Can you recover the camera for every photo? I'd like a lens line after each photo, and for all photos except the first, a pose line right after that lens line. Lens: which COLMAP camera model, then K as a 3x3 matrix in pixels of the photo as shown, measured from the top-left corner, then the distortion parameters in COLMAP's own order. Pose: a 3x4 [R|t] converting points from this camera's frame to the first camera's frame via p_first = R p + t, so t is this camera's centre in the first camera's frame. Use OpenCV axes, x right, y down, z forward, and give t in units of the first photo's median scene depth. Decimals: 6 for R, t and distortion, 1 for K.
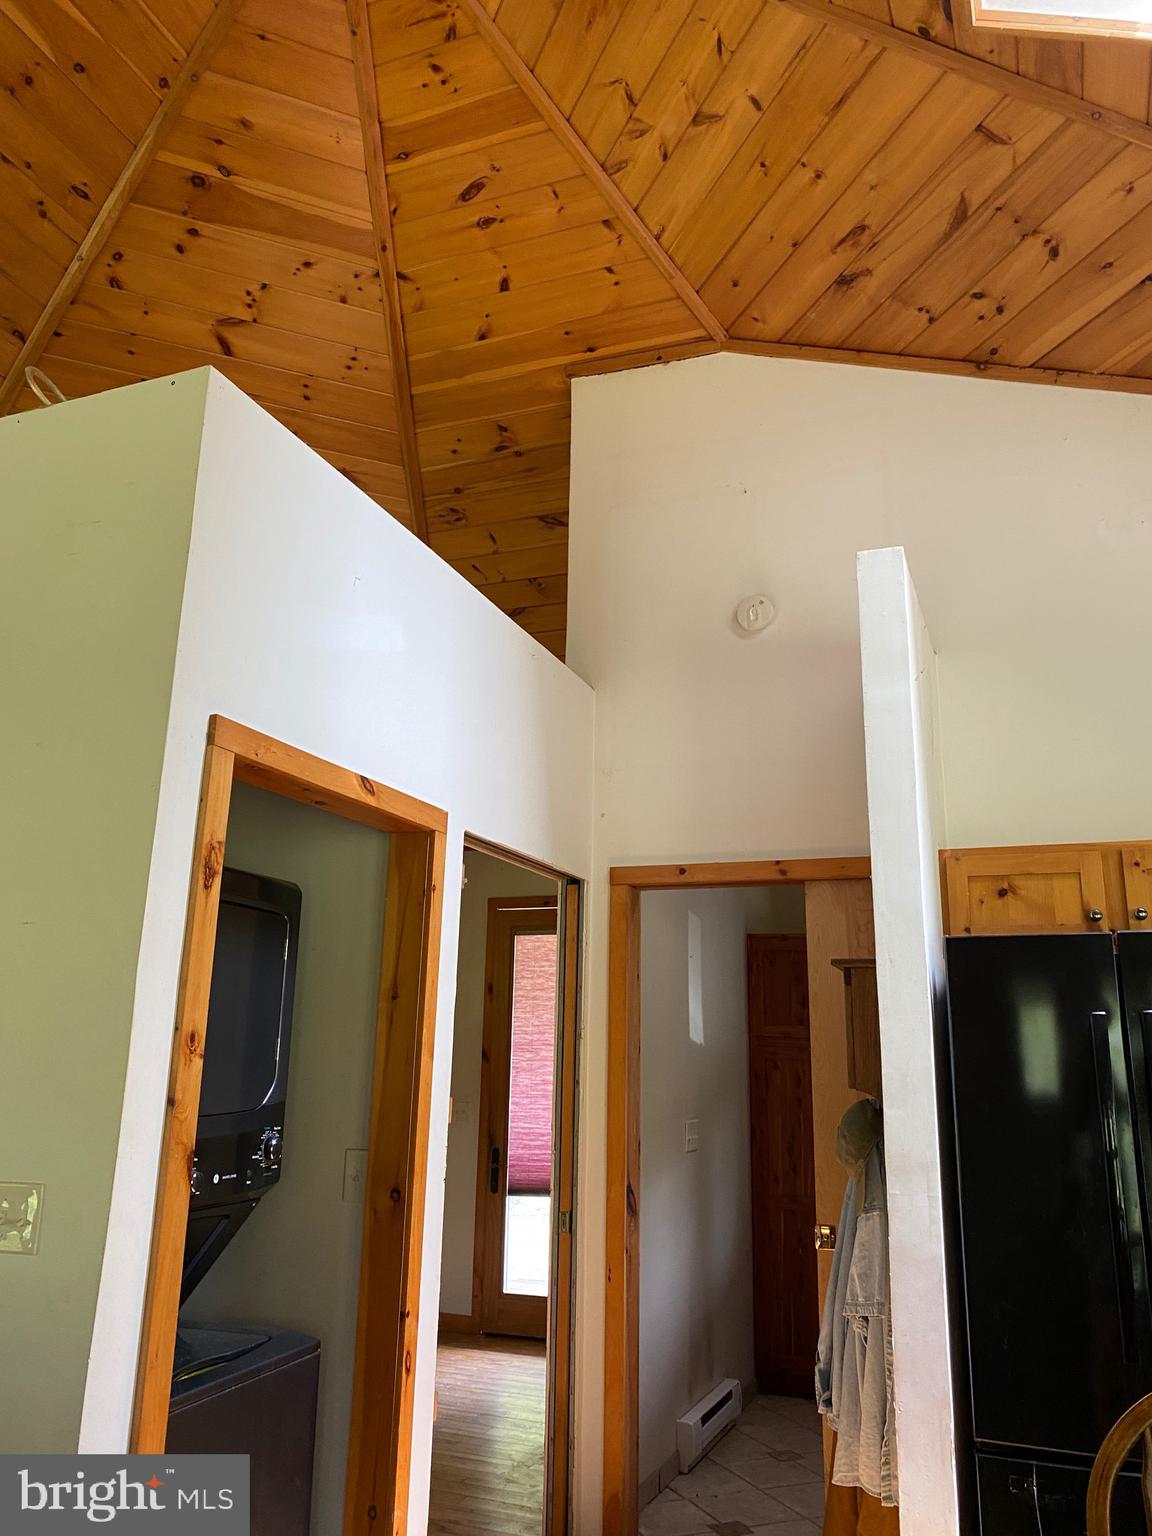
lens RADIAL K [[1166.3, 0, 577.5], [0, 1166.3, 747.4], [0, 0, 1]] dist [0.041201, -0.048301]
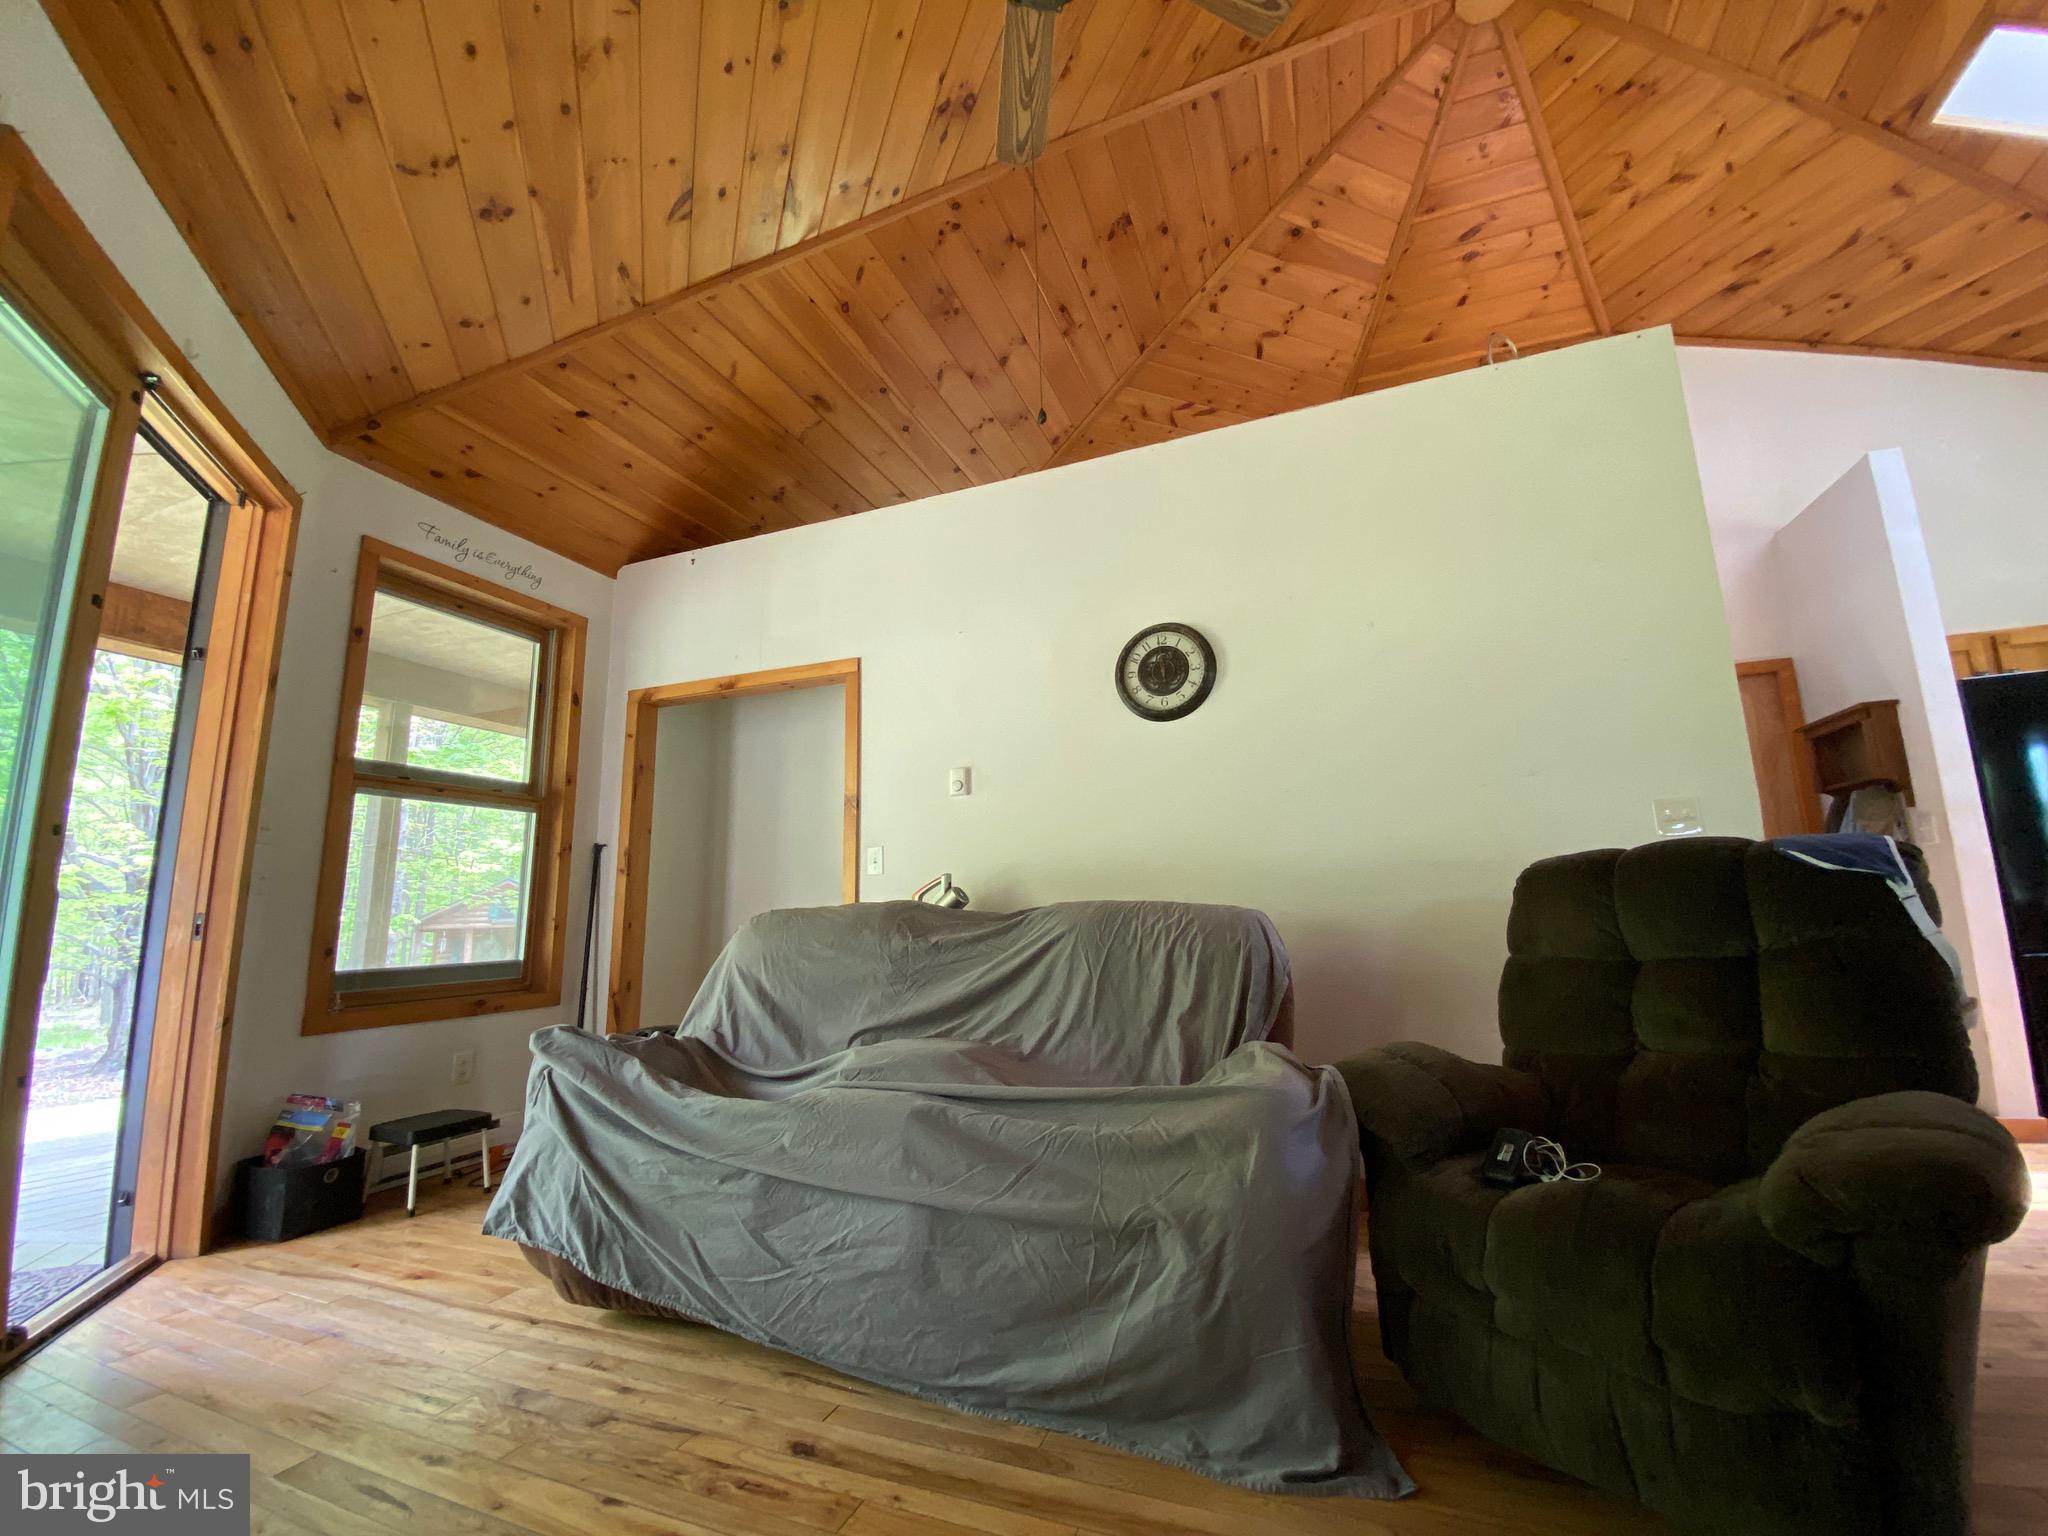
lens RADIAL K [[828.9, 0, 1028.4], [0, 828.9, 770.4], [0, 0, 1]] dist [-0.013264, -0.002335]
pose [[0.998955, -0.043678, 0.013463, -0.777202], [0.042181, 0.994444, 0.096443, 0.091954], [-0.017601, -0.095774, 0.995247, -0.109047]]
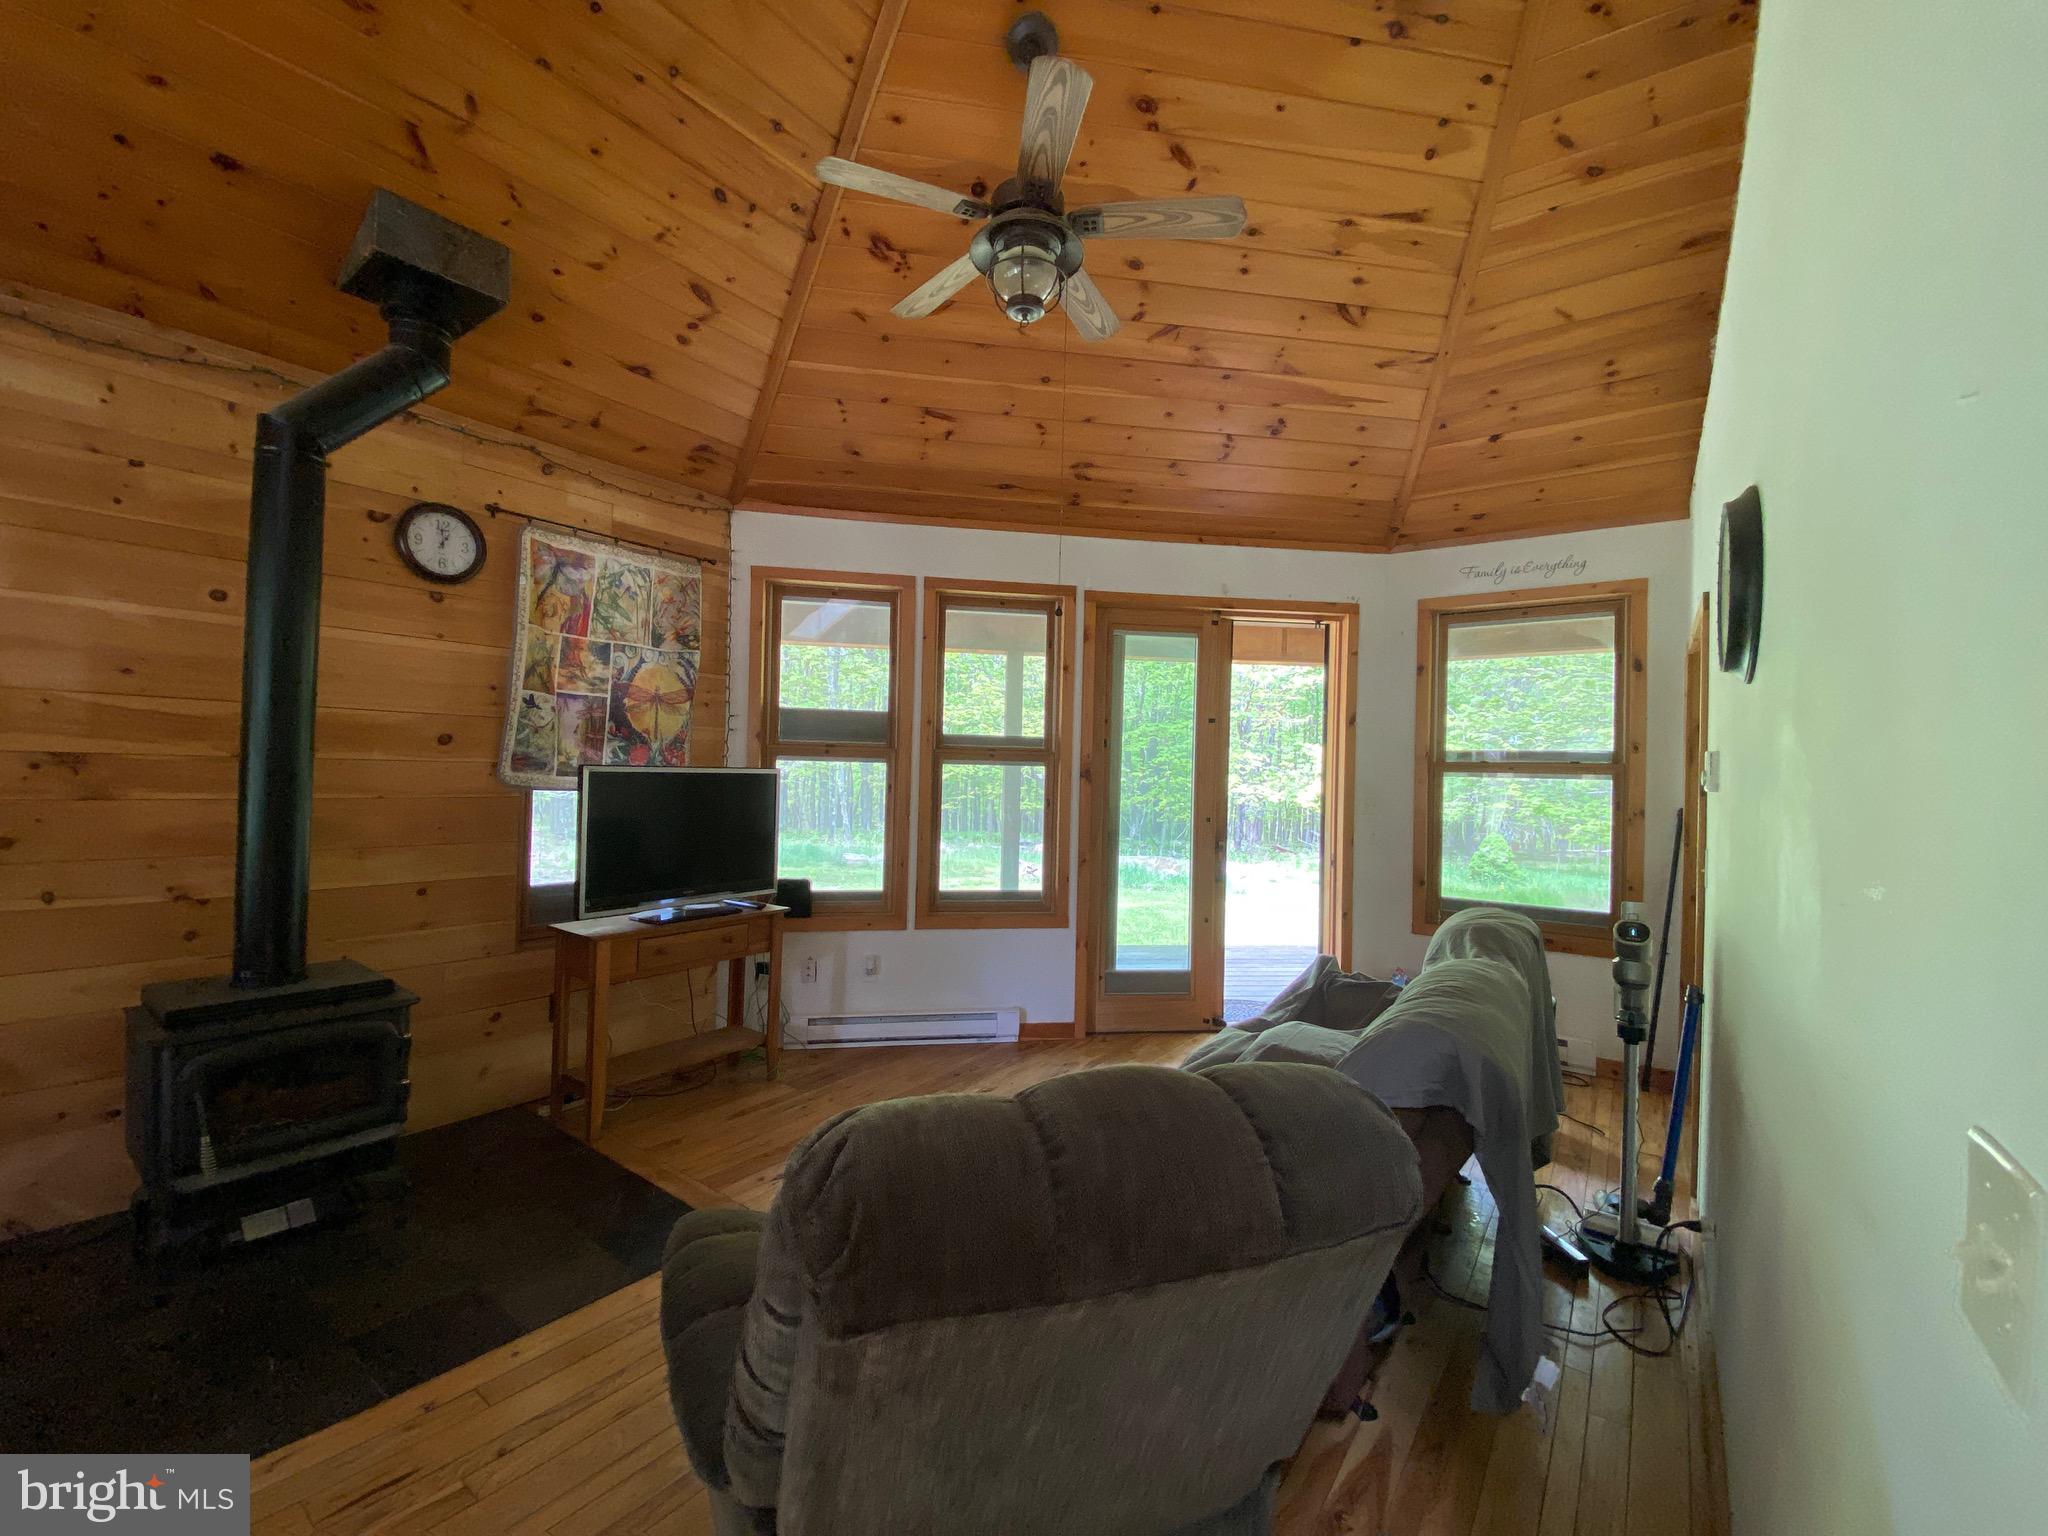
lens RADIAL K [[828.9, 0, 992.7], [0, 828.9, 772.8], [0, 0, 1]] dist [-0.013264, -0.002335]
pose [[-0.288249, -0.027969, -0.957147, -0.093613], [0.218500, 0.971281, -0.094184, 0.129939], [0.932293, -0.236285, -0.273860, 0.450175]]
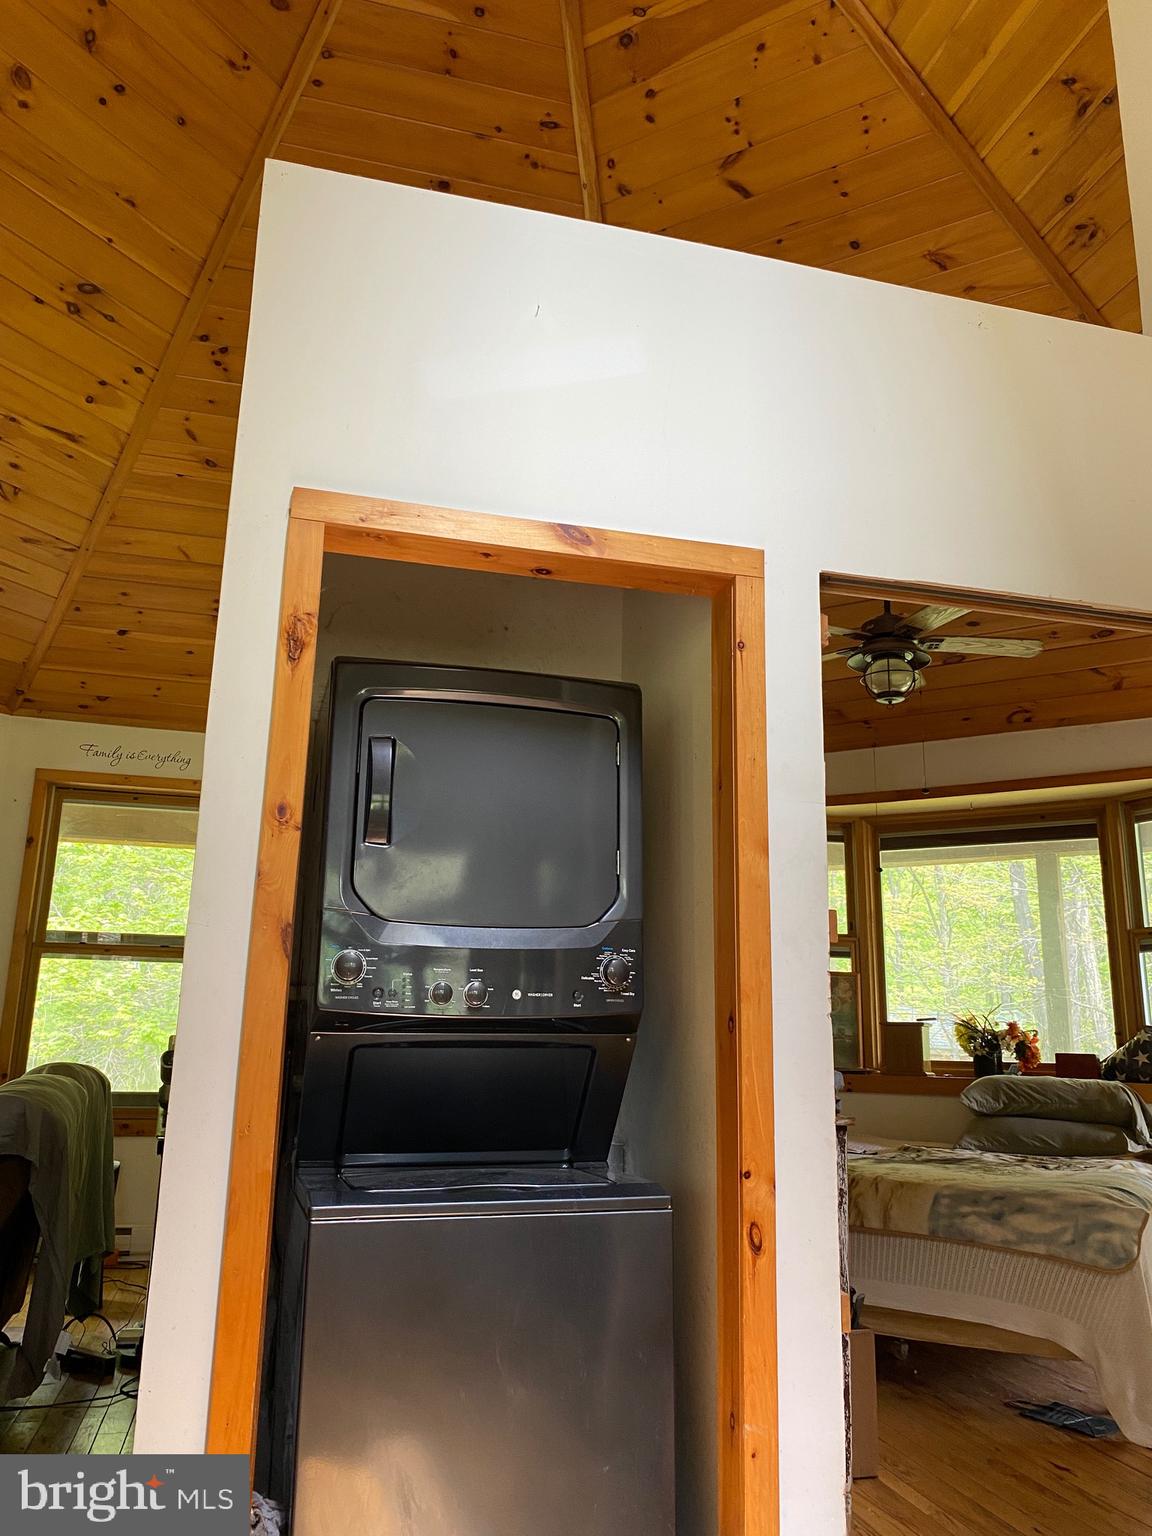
lens RADIAL K [[1166.3, 0, 593.1], [0, 1166.3, 746.5], [0, 0, 1]] dist [0.041201, -0.048301]
pose [[0.593388, -0.201715, -0.779231, 0.332680], [0.200190, 0.974655, -0.099857, 0.198181], [0.779624, -0.096741, 0.618730, 0.353123]]
